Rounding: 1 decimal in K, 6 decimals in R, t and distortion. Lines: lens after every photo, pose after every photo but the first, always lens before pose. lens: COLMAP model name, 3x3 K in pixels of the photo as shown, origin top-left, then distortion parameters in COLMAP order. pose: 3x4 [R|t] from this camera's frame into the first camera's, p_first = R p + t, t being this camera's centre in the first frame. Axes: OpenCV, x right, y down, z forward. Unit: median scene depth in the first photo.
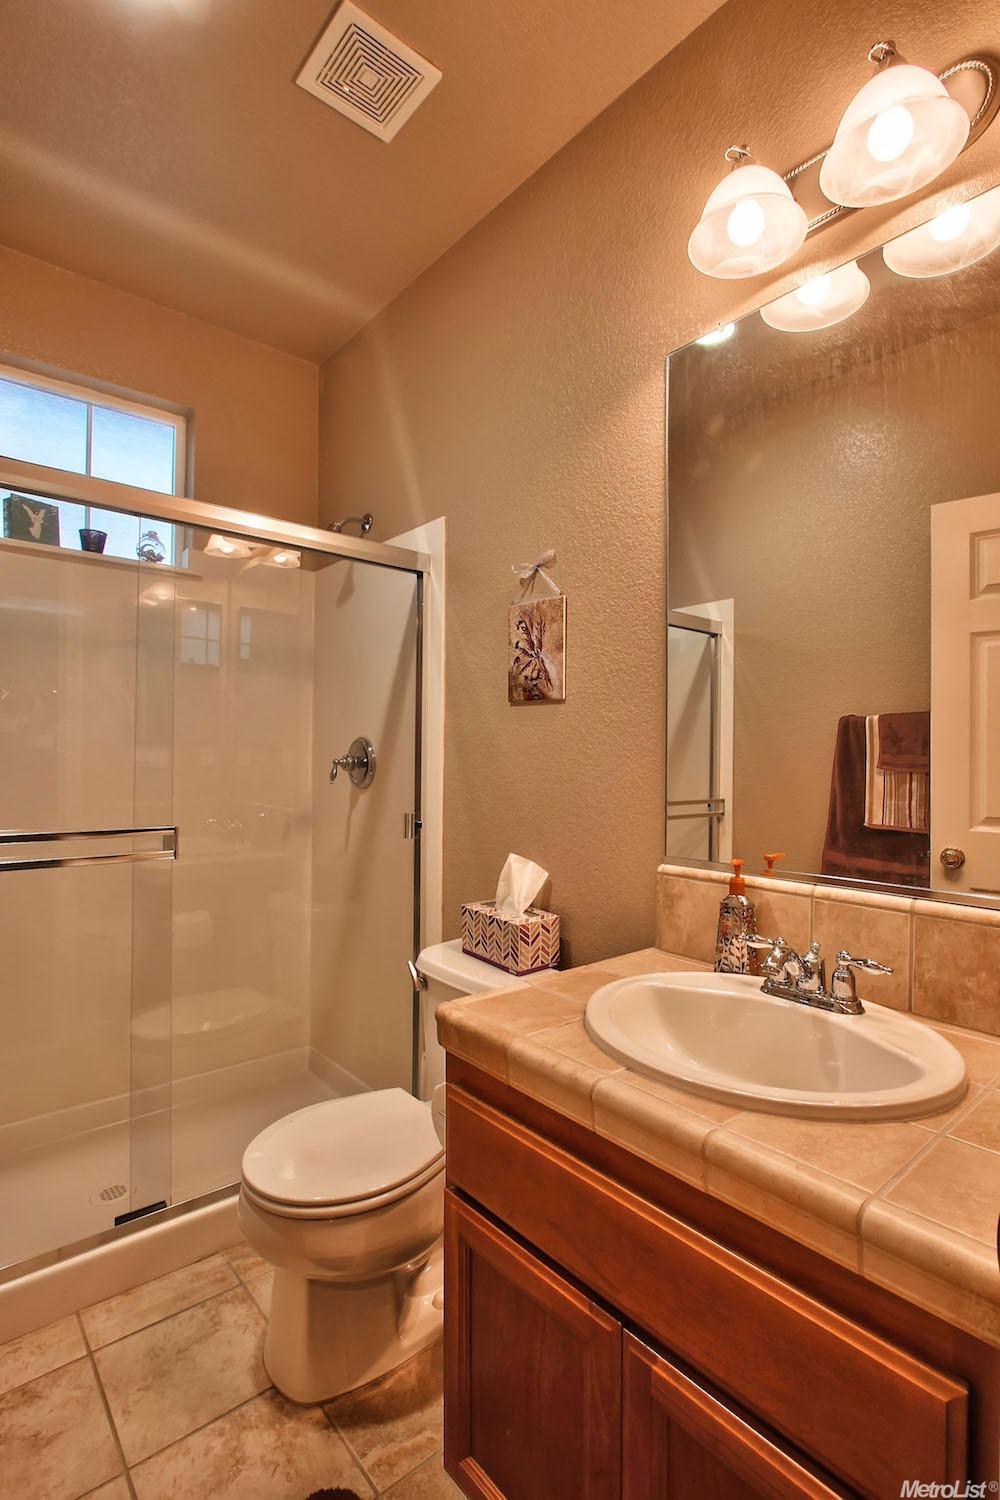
lens RADIAL K [[705.6, 0, 494.8], [0, 705.6, 745.9], [0, 0, 1]] dist [-0.010126, 0.000964]
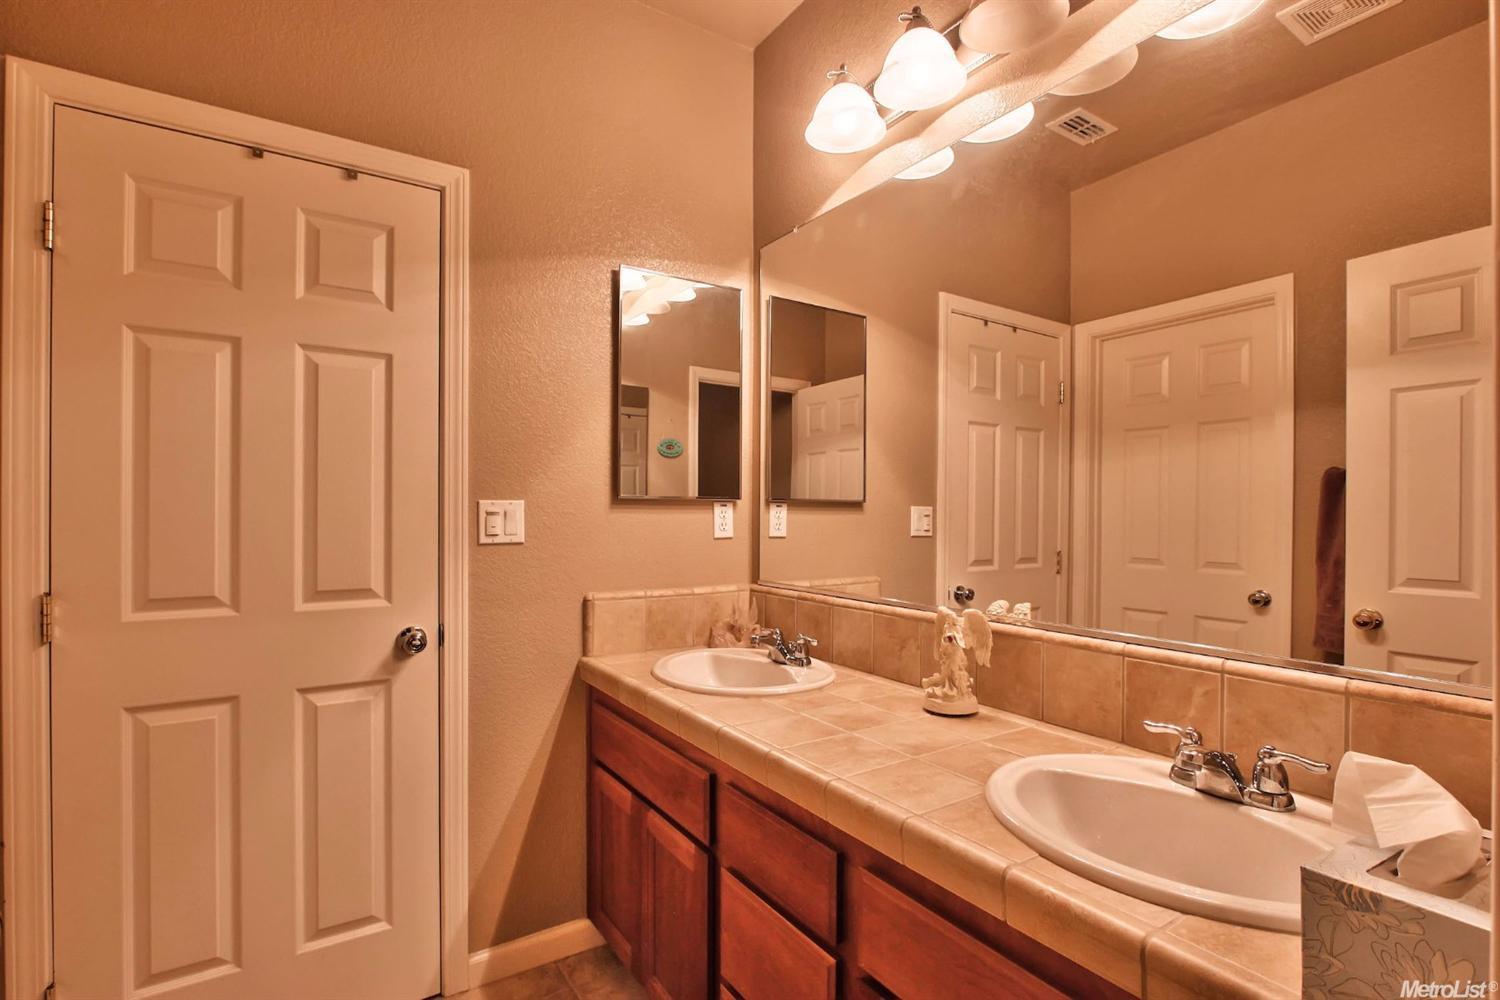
lens RADIAL K [[705.6, 0, 756.2], [0, 705.6, 511.0], [0, 0, 1]] dist [-0.010126, 0.000964]
pose [[0.988977, -0.000093, -0.148068, 0.396224], [0.002305, 0.999888, 0.014766, 0.006594], [0.148050, -0.014945, 0.988867, -0.426796]]
